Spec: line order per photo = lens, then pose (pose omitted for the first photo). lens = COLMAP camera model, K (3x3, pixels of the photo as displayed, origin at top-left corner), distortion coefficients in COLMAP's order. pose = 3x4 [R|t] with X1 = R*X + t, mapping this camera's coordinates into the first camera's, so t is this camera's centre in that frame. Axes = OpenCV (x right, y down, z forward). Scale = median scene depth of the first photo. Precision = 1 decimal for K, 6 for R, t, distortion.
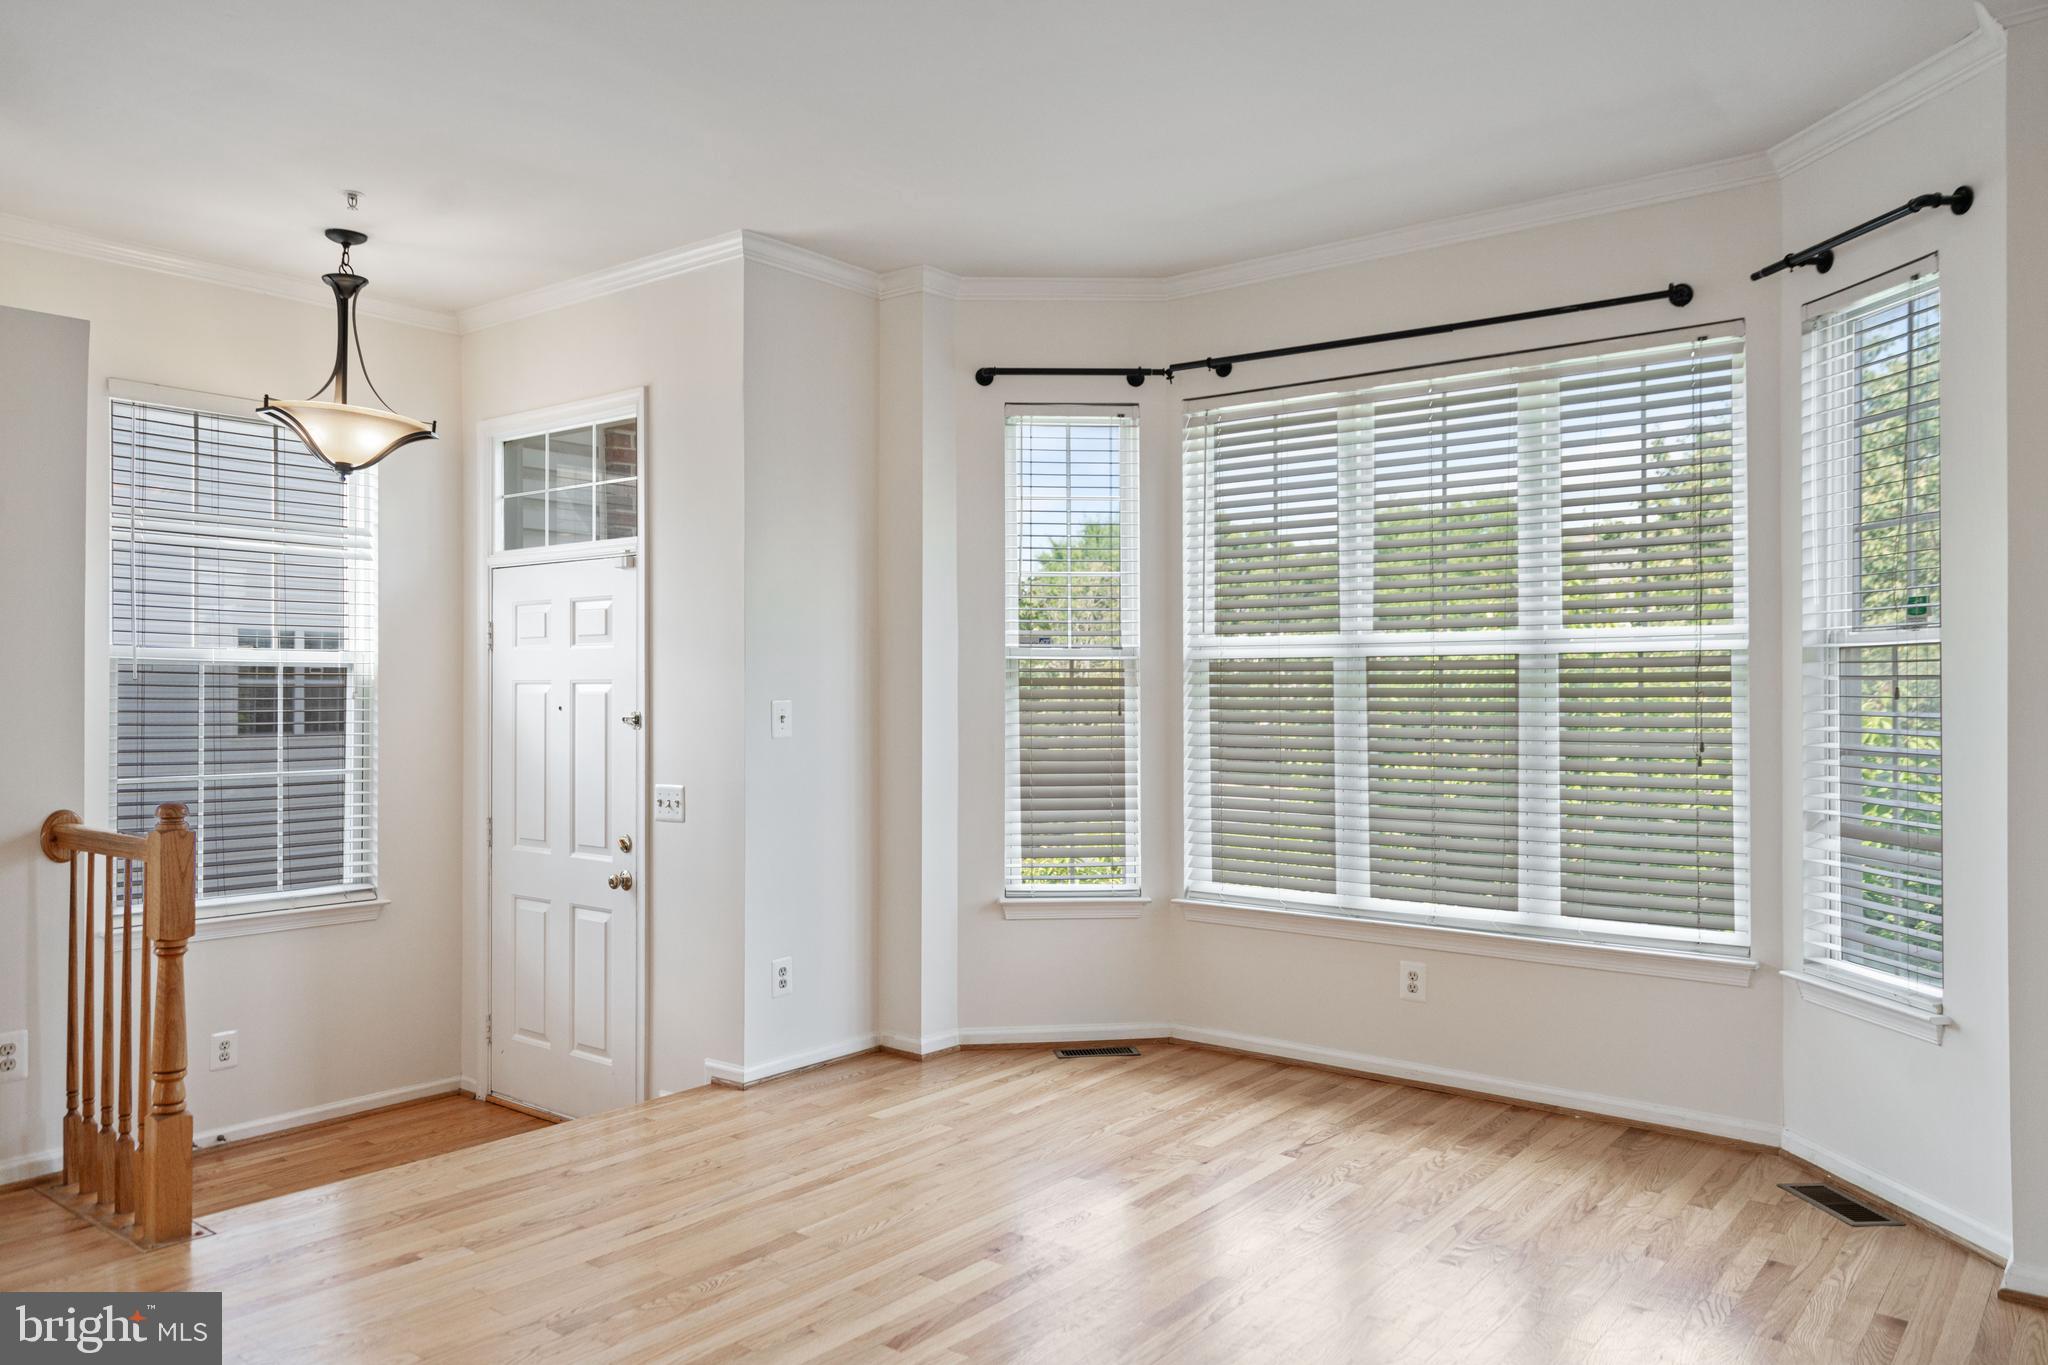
lens RADIAL K [[1421.7, 0, 1028.2], [0, 1421.7, 683.6], [0, 0, 1]] dist [-0.002212, -0.000716]
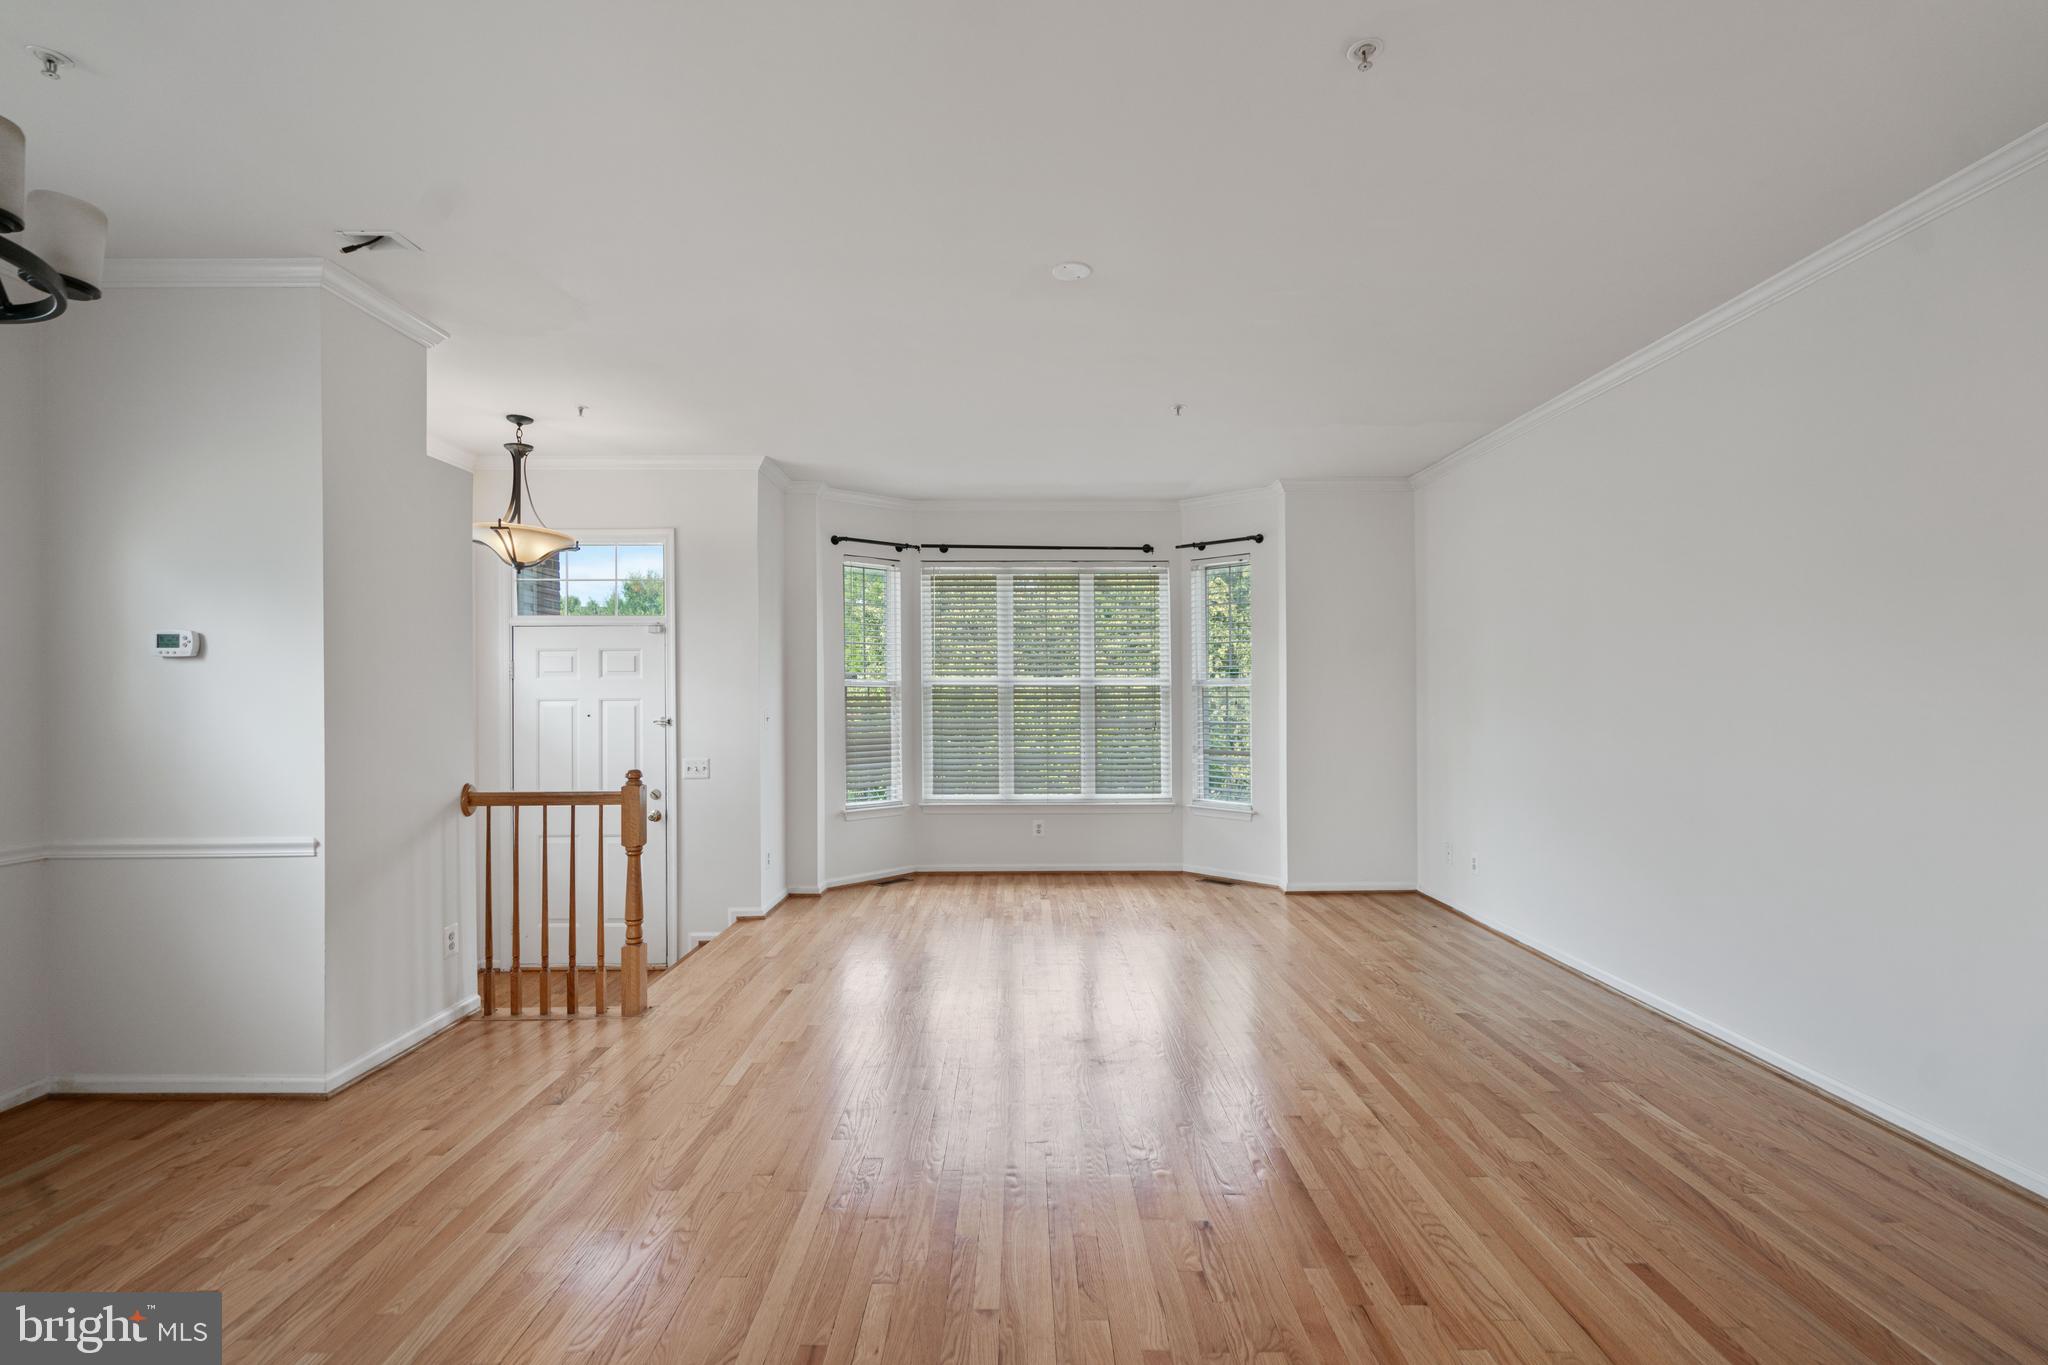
lens RADIAL K [[925.6, 0, 1021.0], [0, 925.6, 692.2], [0, 0, 1]] dist [-0.002548, 0.000546]
pose [[0.780779, -0.000168, 0.624808, -0.653953], [0.000445, 1.000000, -0.000287, -0.009794], [-0.624807, 0.000502, 0.780779, -0.145850]]
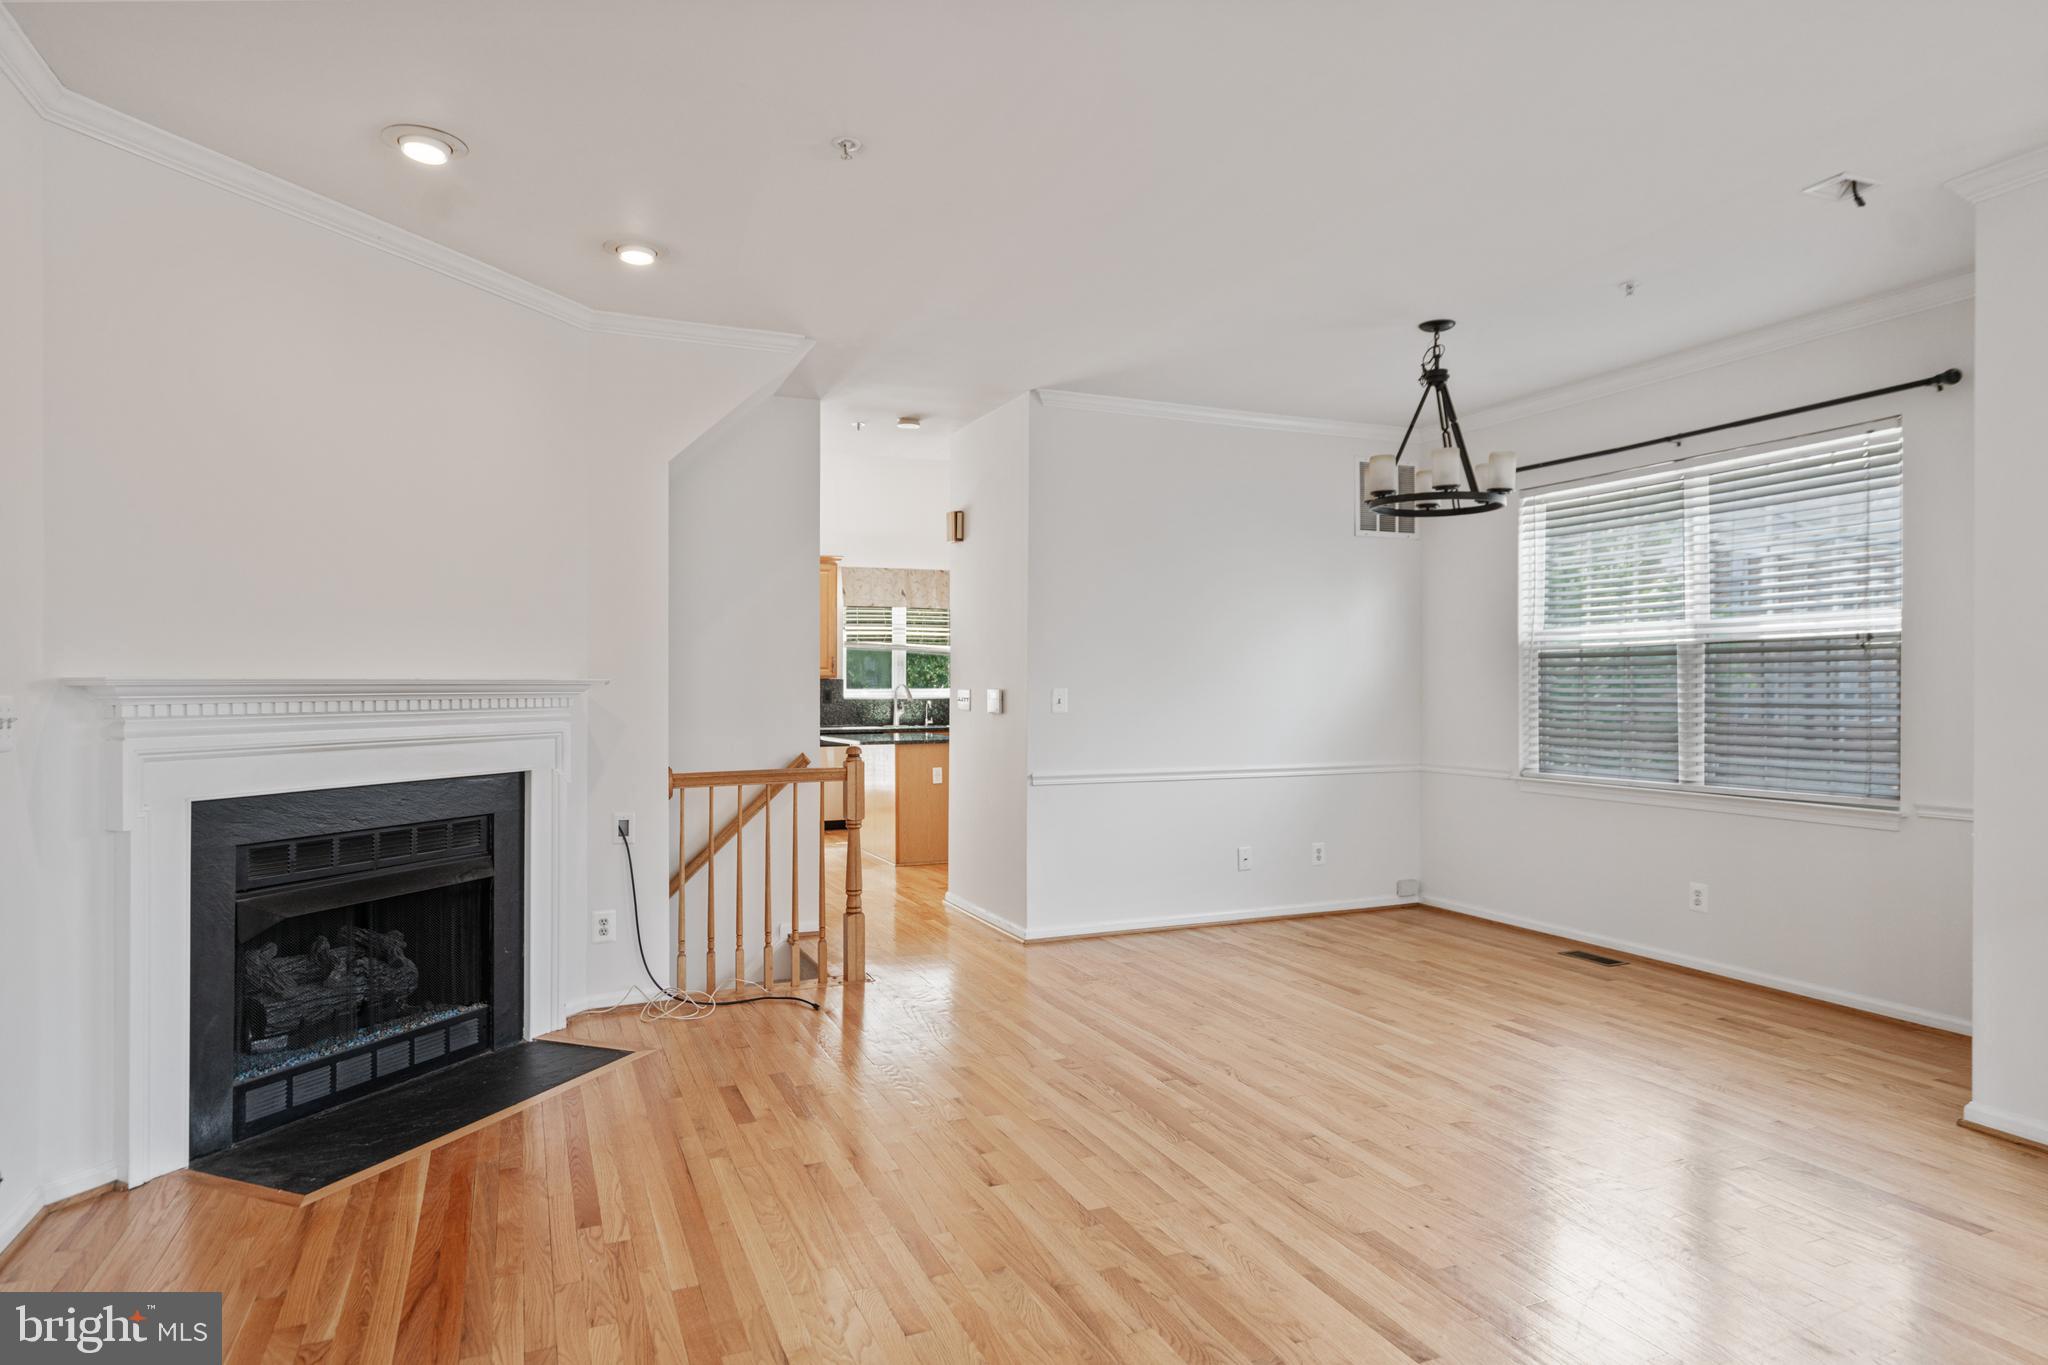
lens RADIAL K [[1178.1, 0, 1024.0], [0, 1178.1, 682.5], [0, 0, 1]] dist [-0.003196, -0.000142]
pose [[-0.472360, -0.002804, -0.881401, 0.253794], [0.007260, 0.999949, -0.007072, 0.000583], [0.881376, -0.009740, -0.472315, 0.475212]]
